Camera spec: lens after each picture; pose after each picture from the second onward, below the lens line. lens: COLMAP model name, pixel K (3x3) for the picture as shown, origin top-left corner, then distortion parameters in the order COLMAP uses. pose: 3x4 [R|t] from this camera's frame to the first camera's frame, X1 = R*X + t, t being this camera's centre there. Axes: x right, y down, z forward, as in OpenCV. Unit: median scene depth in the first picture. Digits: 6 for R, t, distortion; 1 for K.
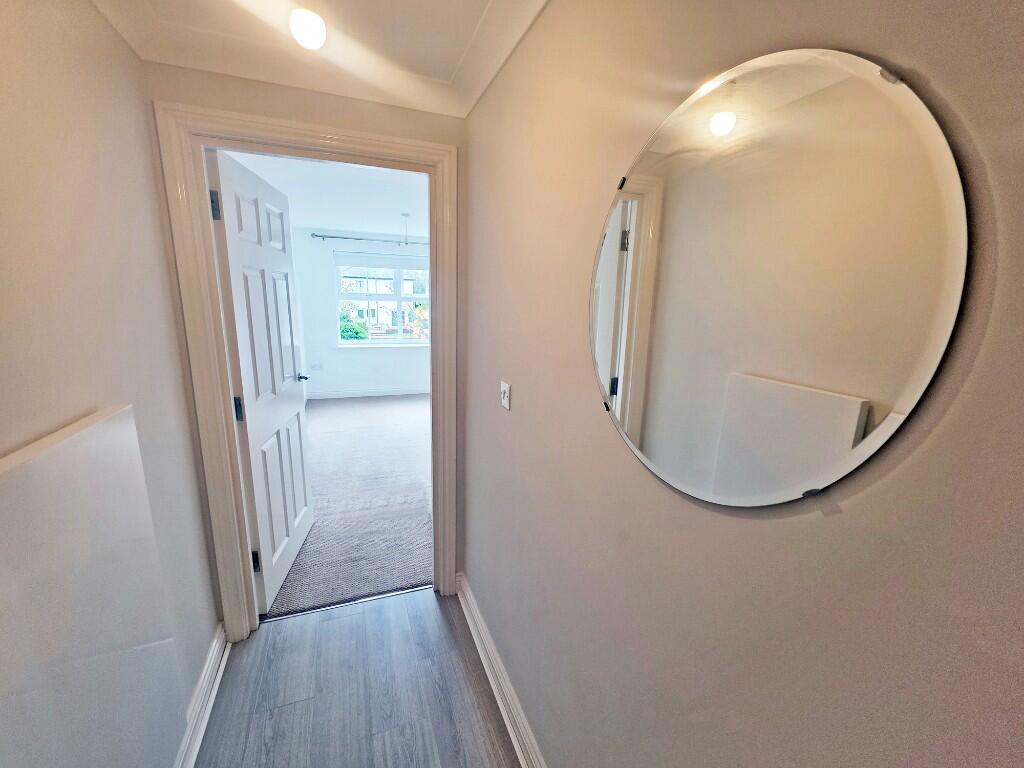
lens RADIAL K [[415.6, 0, 511.7], [0, 415.6, 392.6], [0, 0, 1]] dist [0.001047, -0.000170]
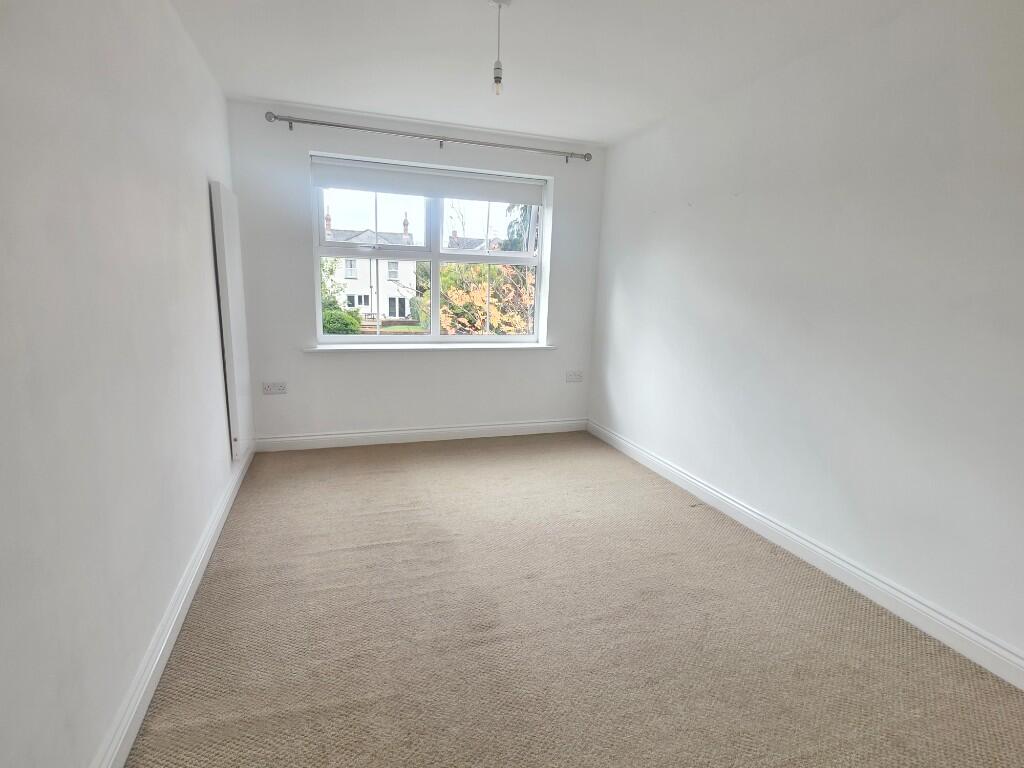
lens RADIAL K [[505.0, 0, 512.0], [0, 505.0, 384.0], [0, 0, 1]] dist [0.000724, 0.000223]
pose [[0.999397, 0.008135, -0.033748, -0.037178], [-0.009095, 0.999556, -0.028388, -0.011960], [0.033502, 0.028677, 0.999027, 0.092112]]
